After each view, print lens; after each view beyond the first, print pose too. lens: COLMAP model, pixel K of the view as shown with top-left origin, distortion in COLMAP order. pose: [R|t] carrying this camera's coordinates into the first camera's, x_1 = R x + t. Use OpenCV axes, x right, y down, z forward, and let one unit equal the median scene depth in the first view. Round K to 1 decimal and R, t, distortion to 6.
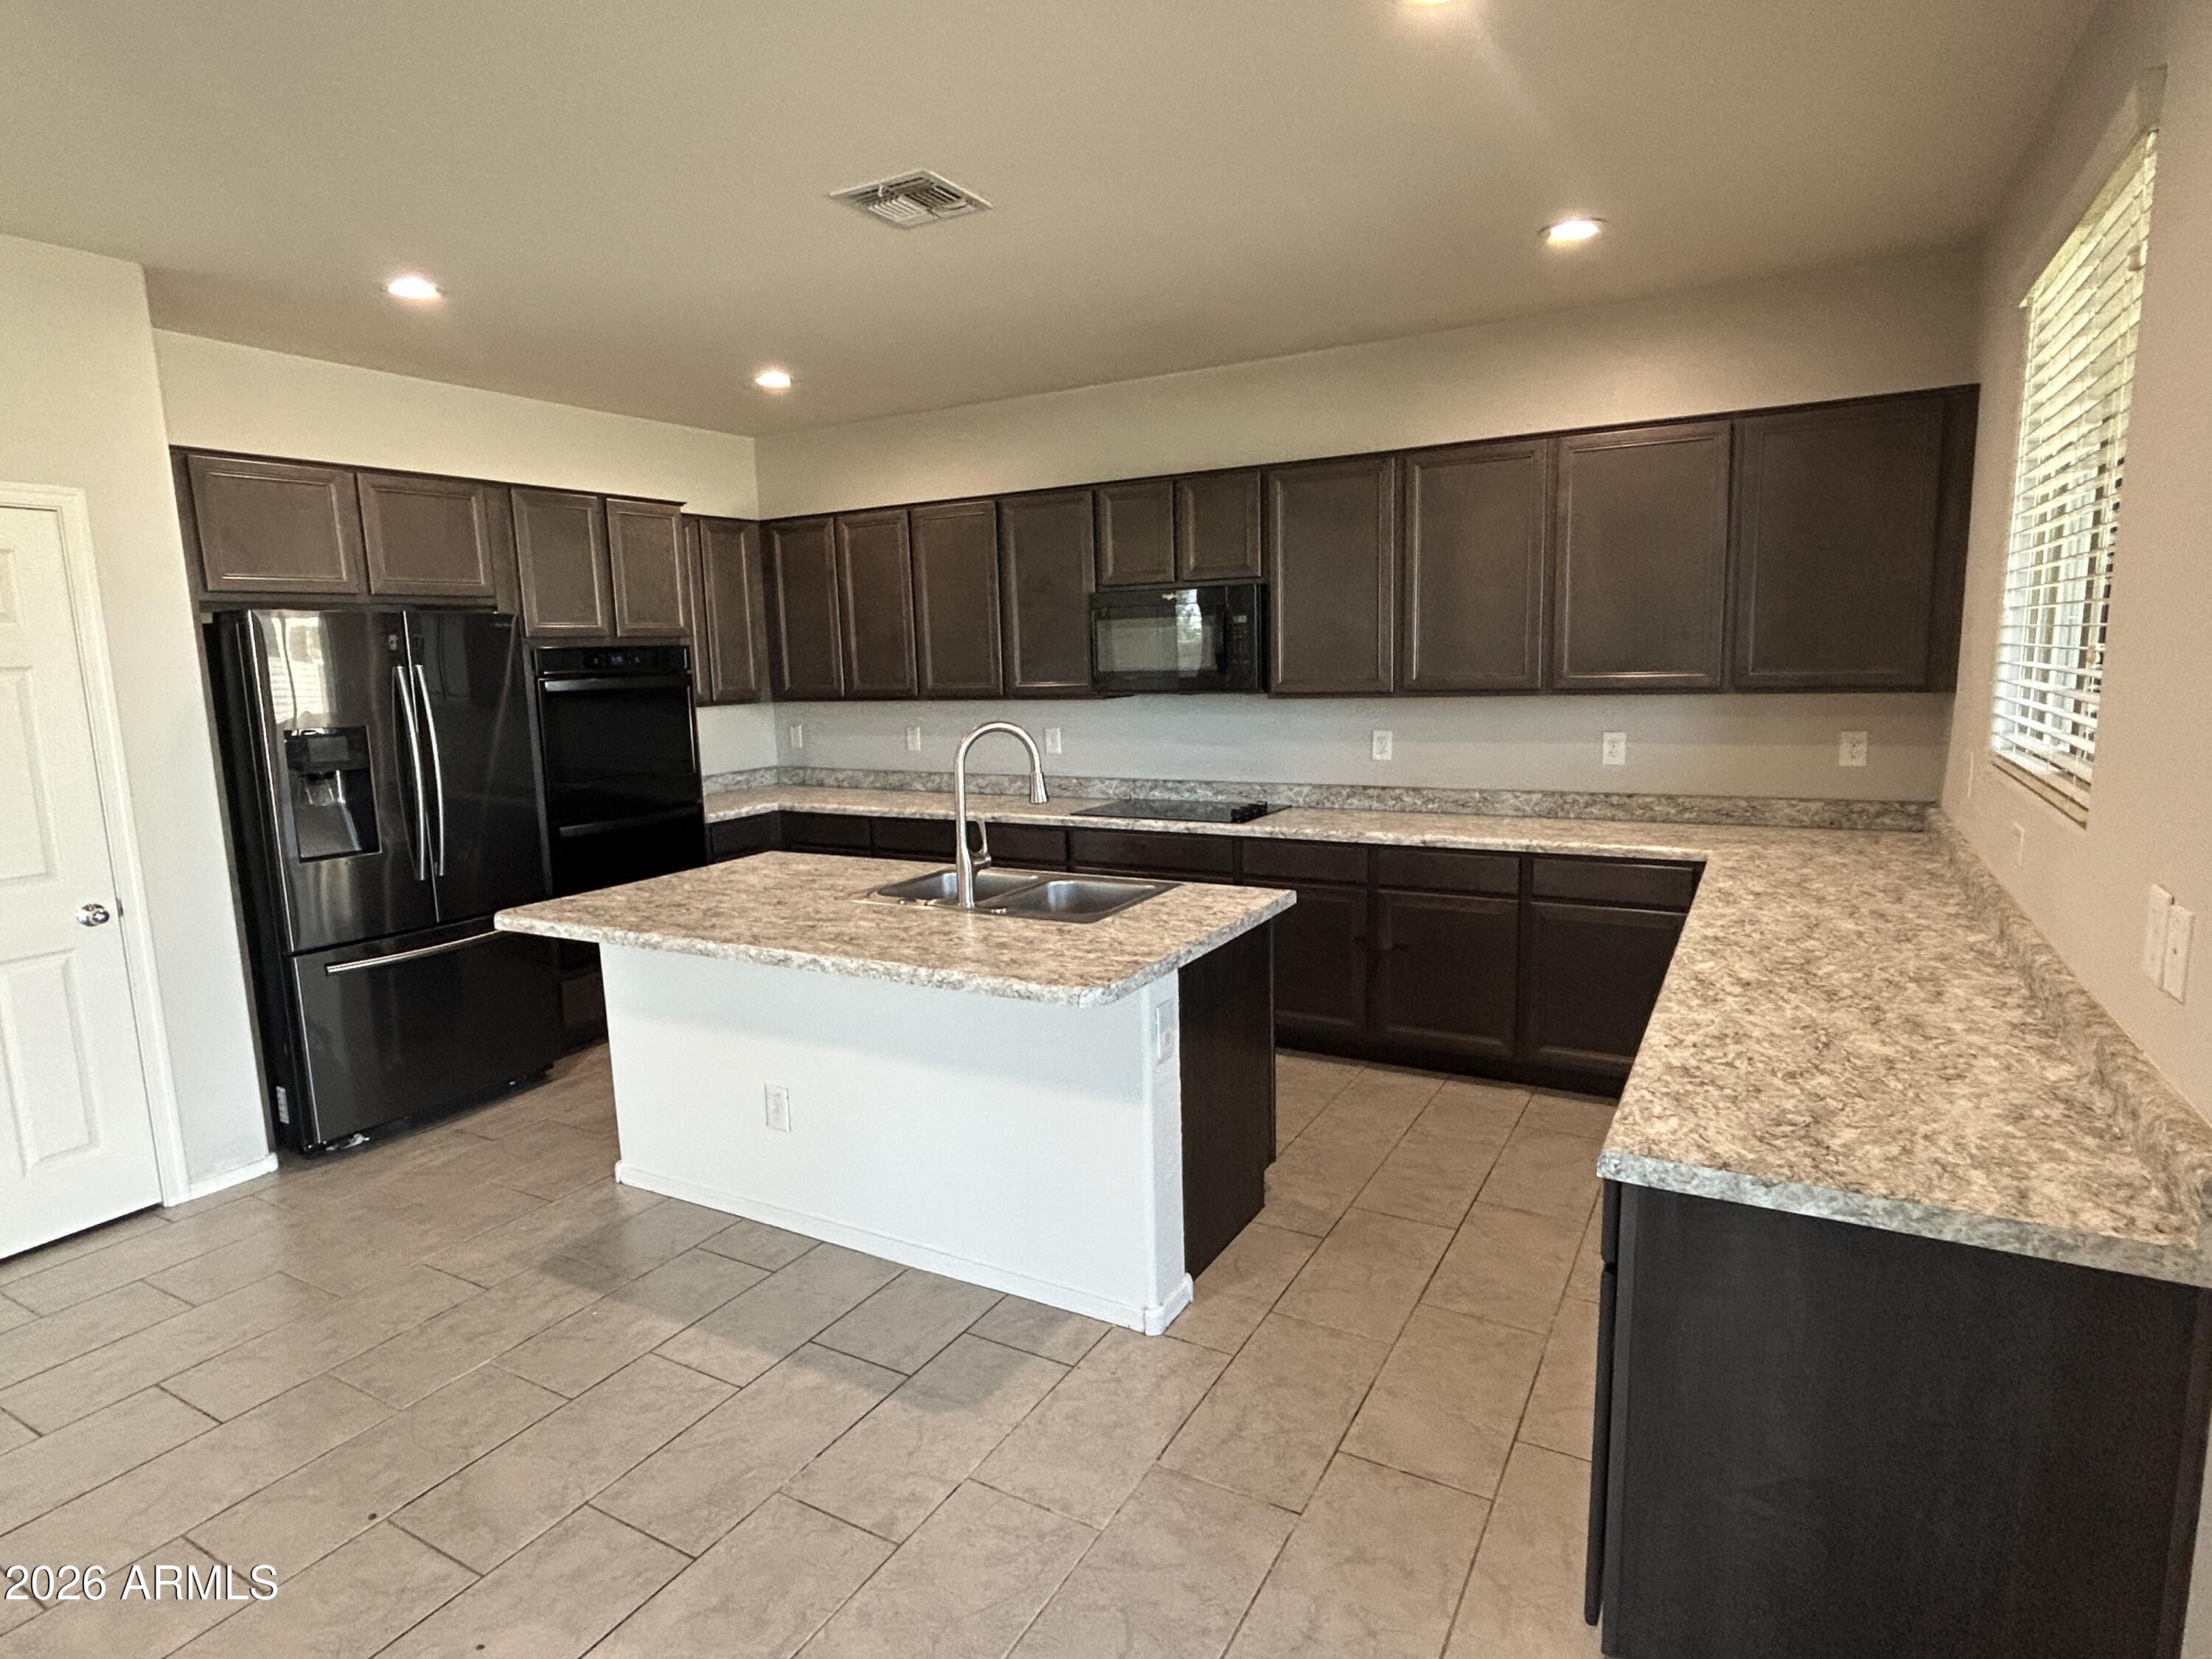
lens RADIAL K [[1188.2, 0, 1108.1], [0, 1188.2, 828.9], [0, 0, 1]] dist [-0.001944, -0.000789]
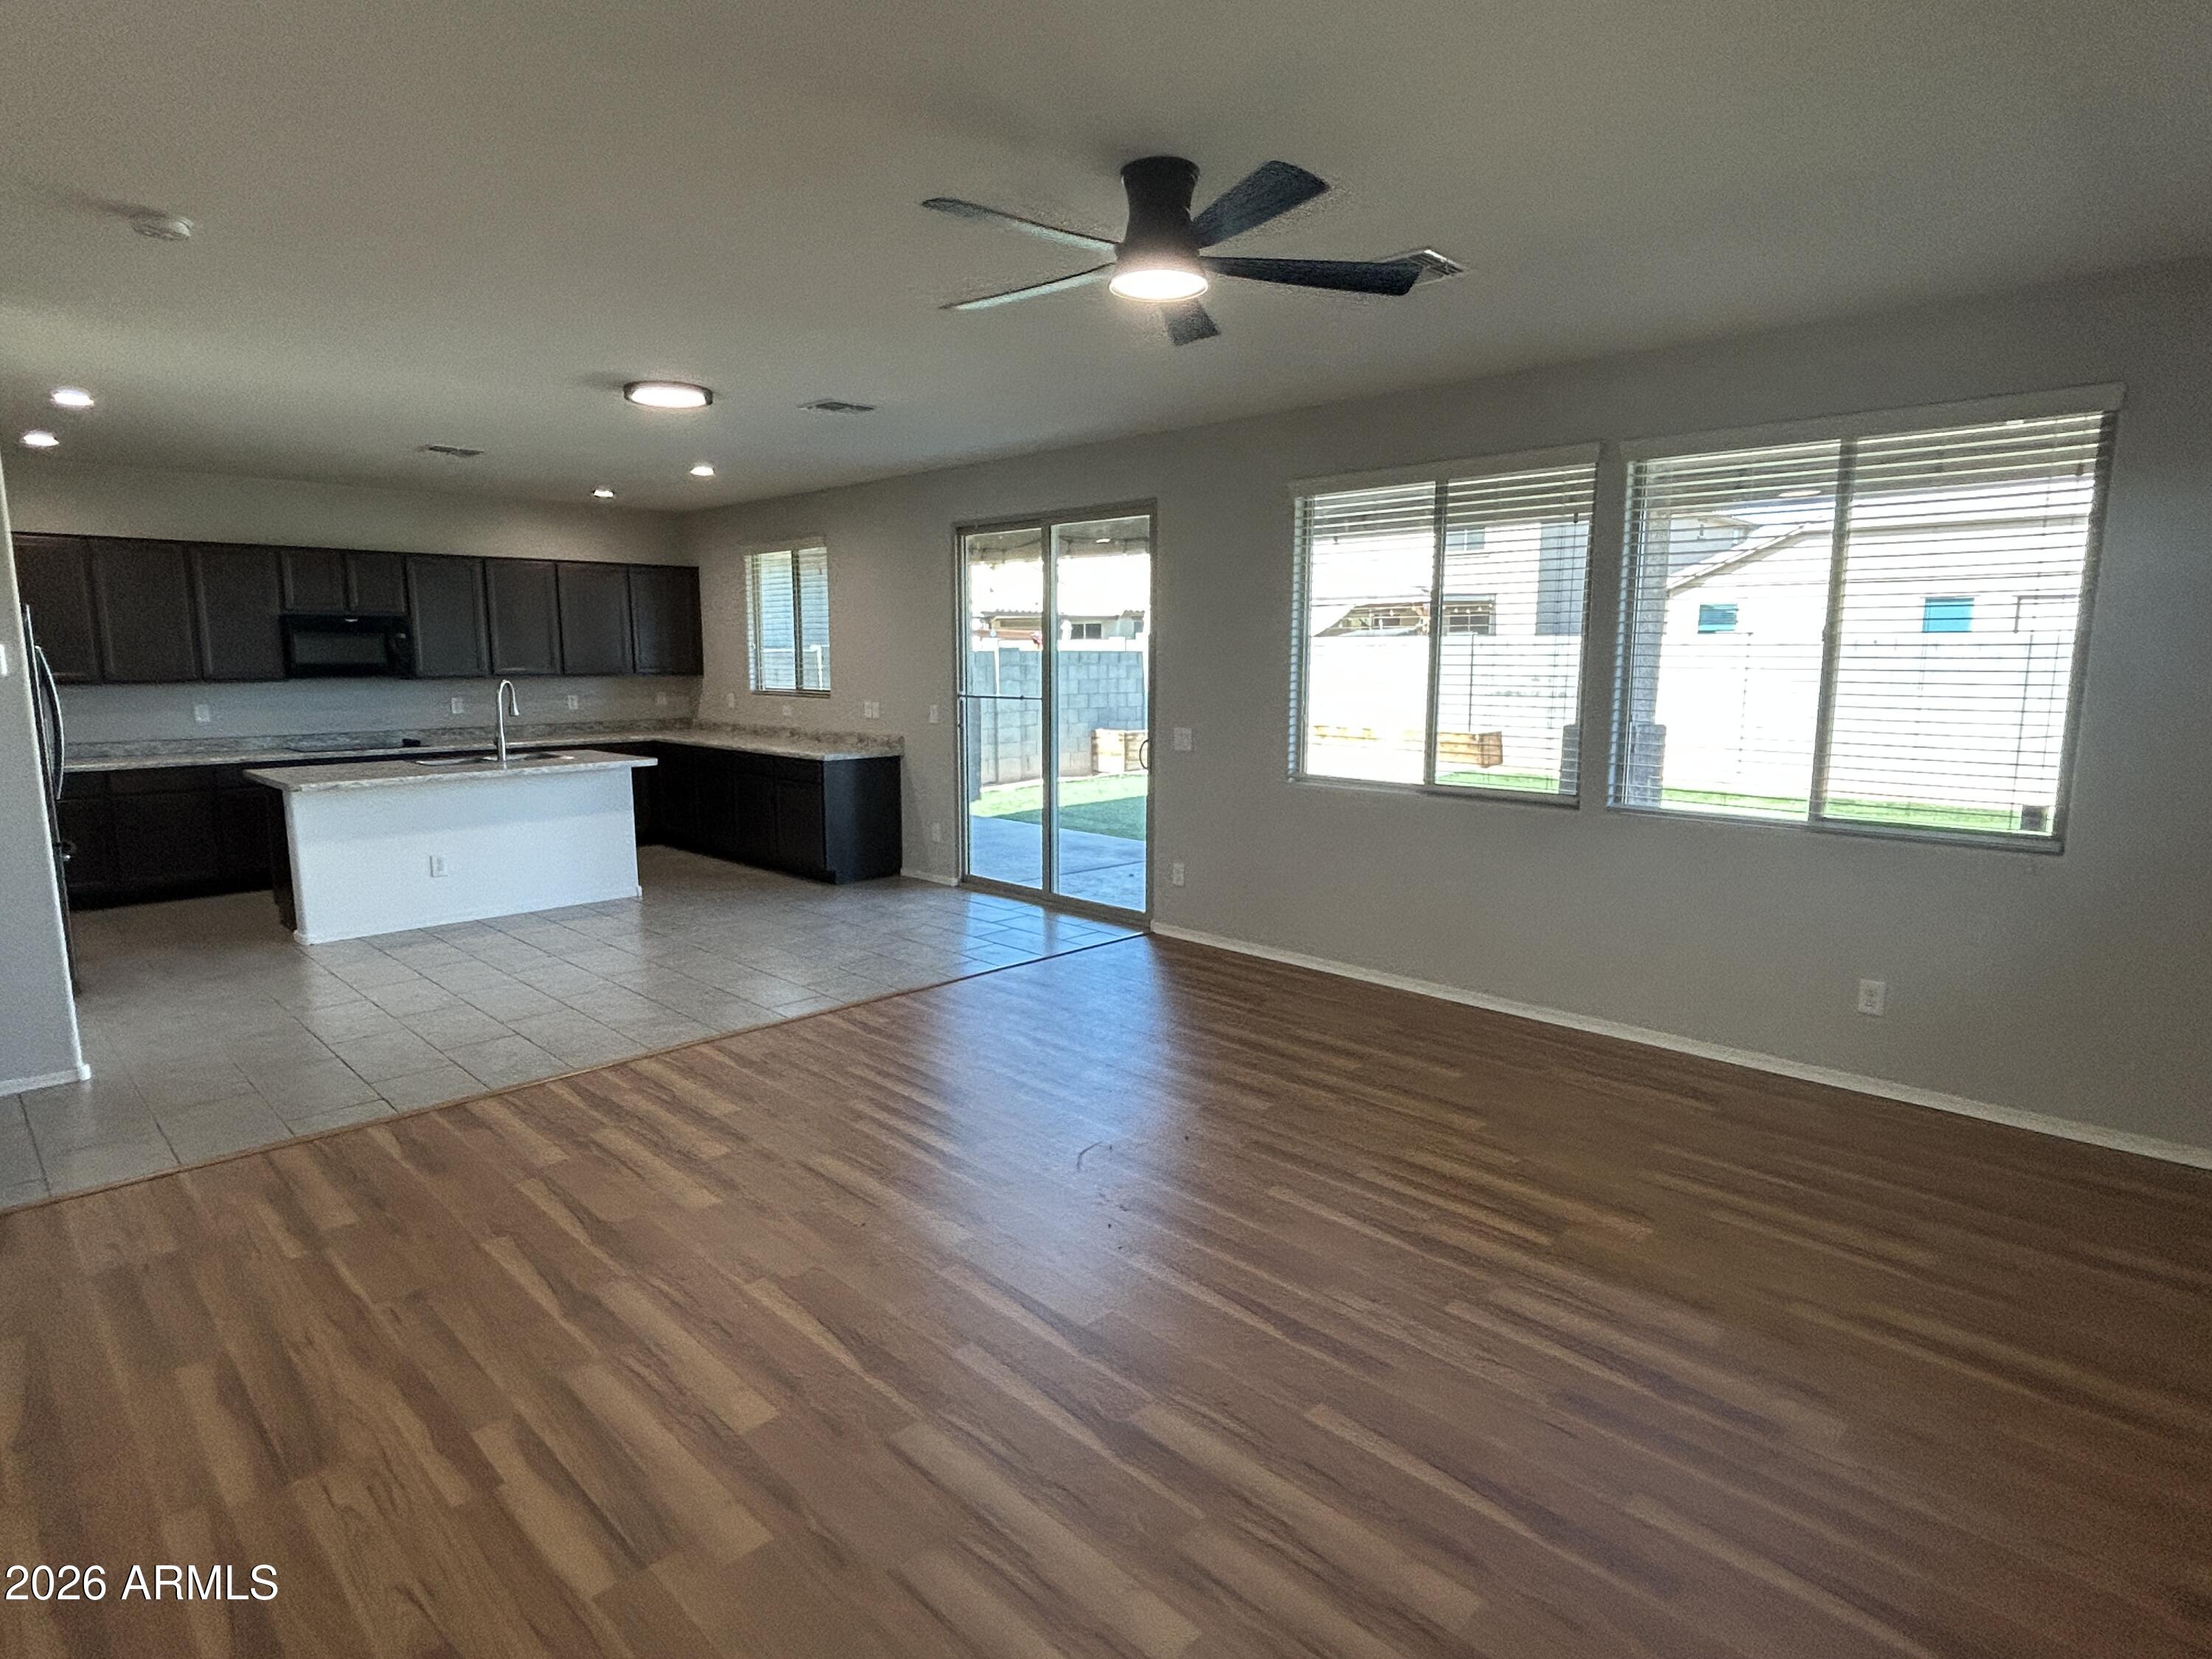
lens RADIAL K [[1188.2, 0, 1106.0], [0, 1188.2, 831.2], [0, 0, 1]] dist [-0.001944, -0.000789]
pose [[0.267916, -0.121043, 0.955808, -1.296101], [0.130629, 0.987479, 0.088438, 0.092651], [-0.954545, 0.101163, 0.280373, -0.484107]]
